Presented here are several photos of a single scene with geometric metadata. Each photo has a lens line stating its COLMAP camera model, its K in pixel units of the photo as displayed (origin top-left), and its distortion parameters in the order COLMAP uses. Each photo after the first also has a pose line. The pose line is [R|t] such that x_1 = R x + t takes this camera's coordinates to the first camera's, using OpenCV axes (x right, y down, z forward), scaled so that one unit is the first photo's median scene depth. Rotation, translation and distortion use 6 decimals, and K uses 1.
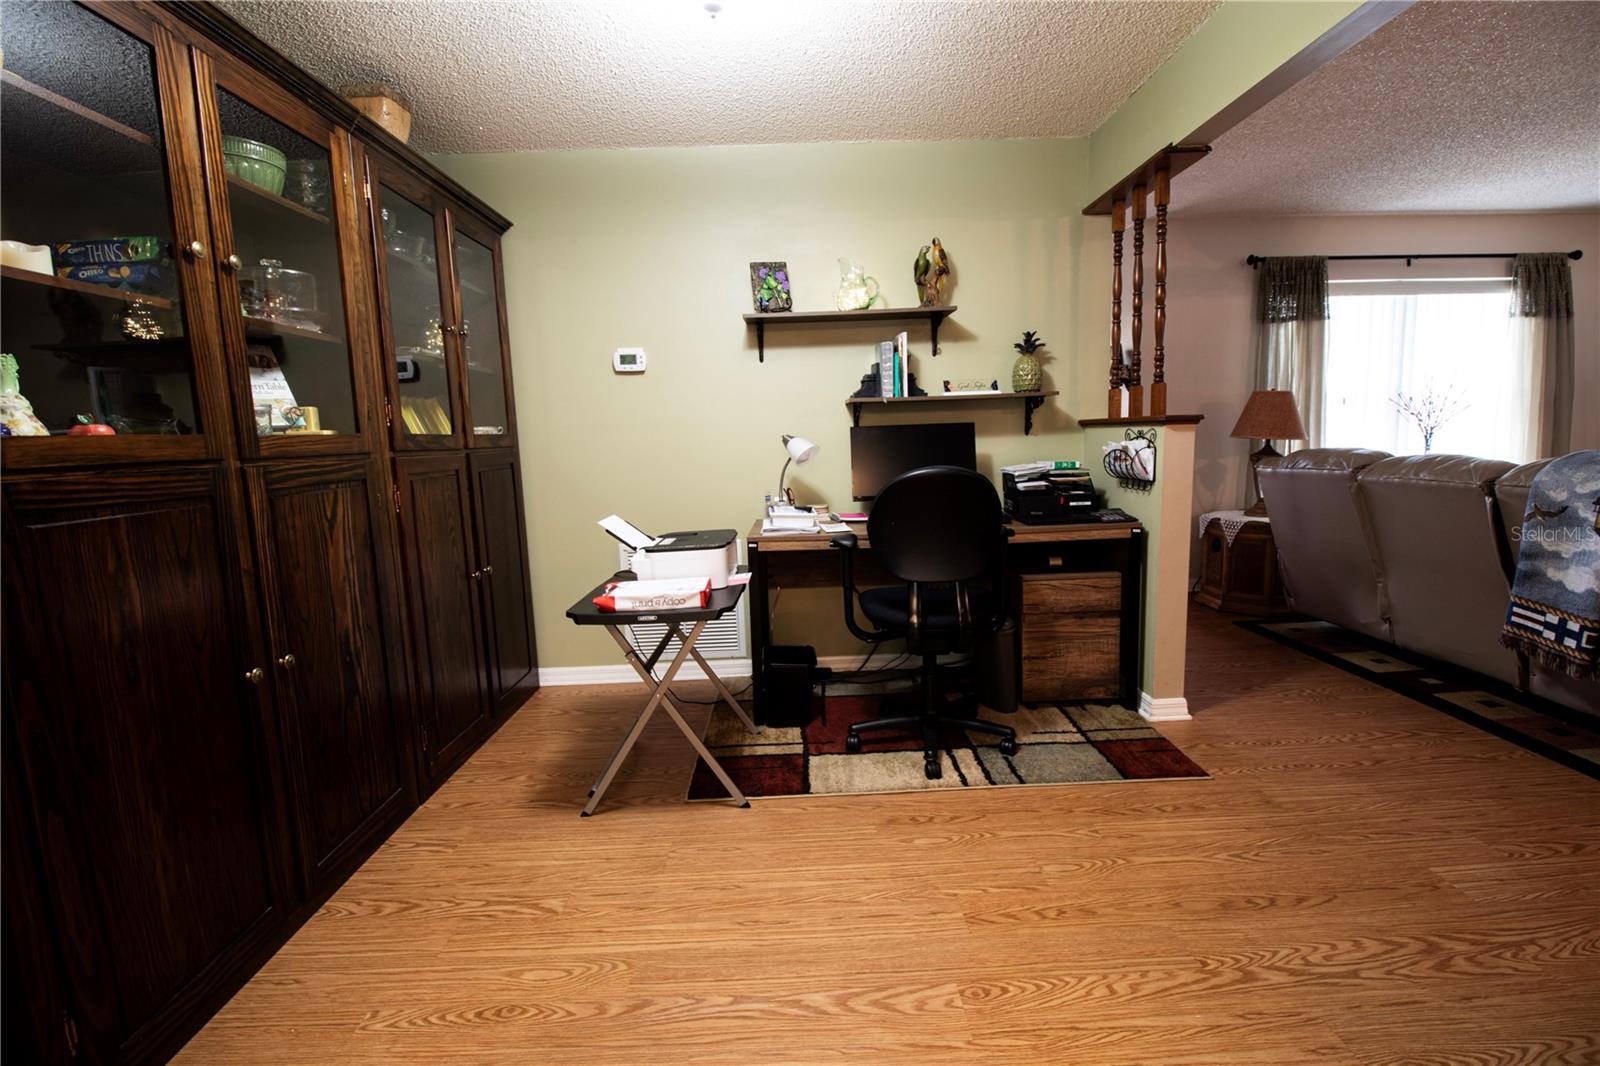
lens RADIAL K [[743.7, 0, 820.4], [0, 743.7, 532.3], [0, 0, 1]] dist [0.000366, -0.009914]
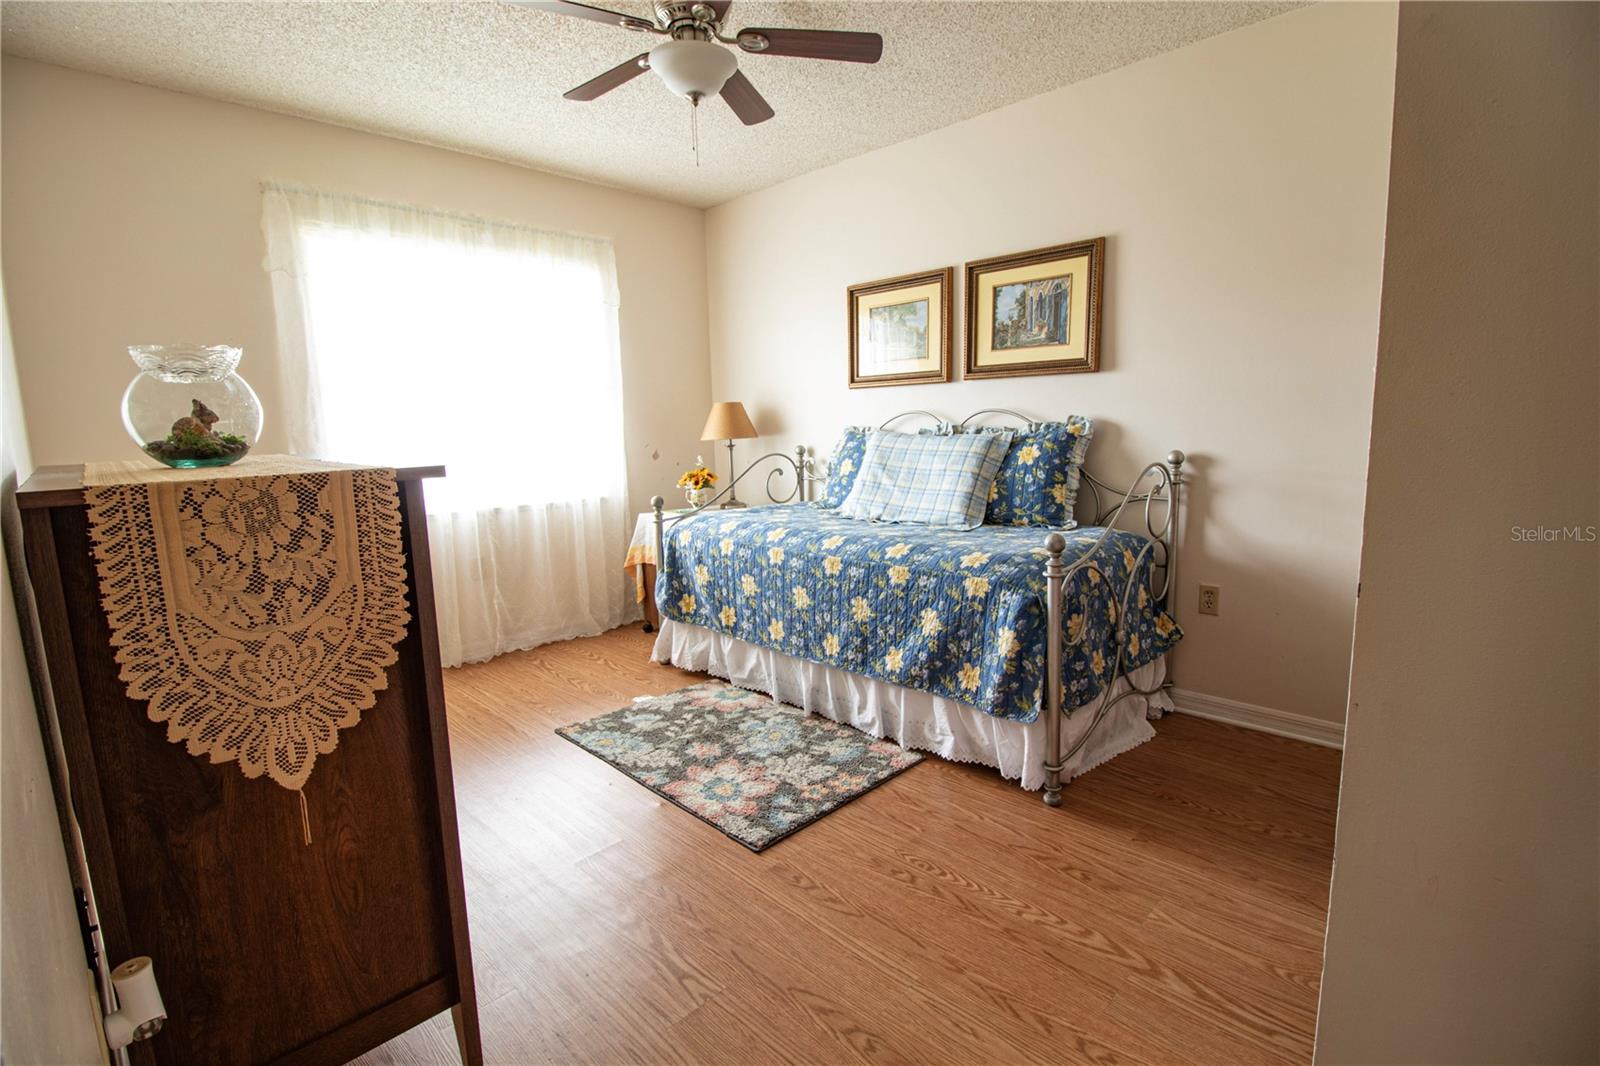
lens RADIAL K [[743.7, 0, 802.9], [0, 743.7, 536.7], [0, 0, 1]] dist [0.000366, -0.009914]
pose [[-0.679494, -0.063669, 0.730913, -0.199093], [0.137983, 0.967361, 0.212541, -0.134334], [-0.720589, 0.245274, -0.648531, 1.054290]]
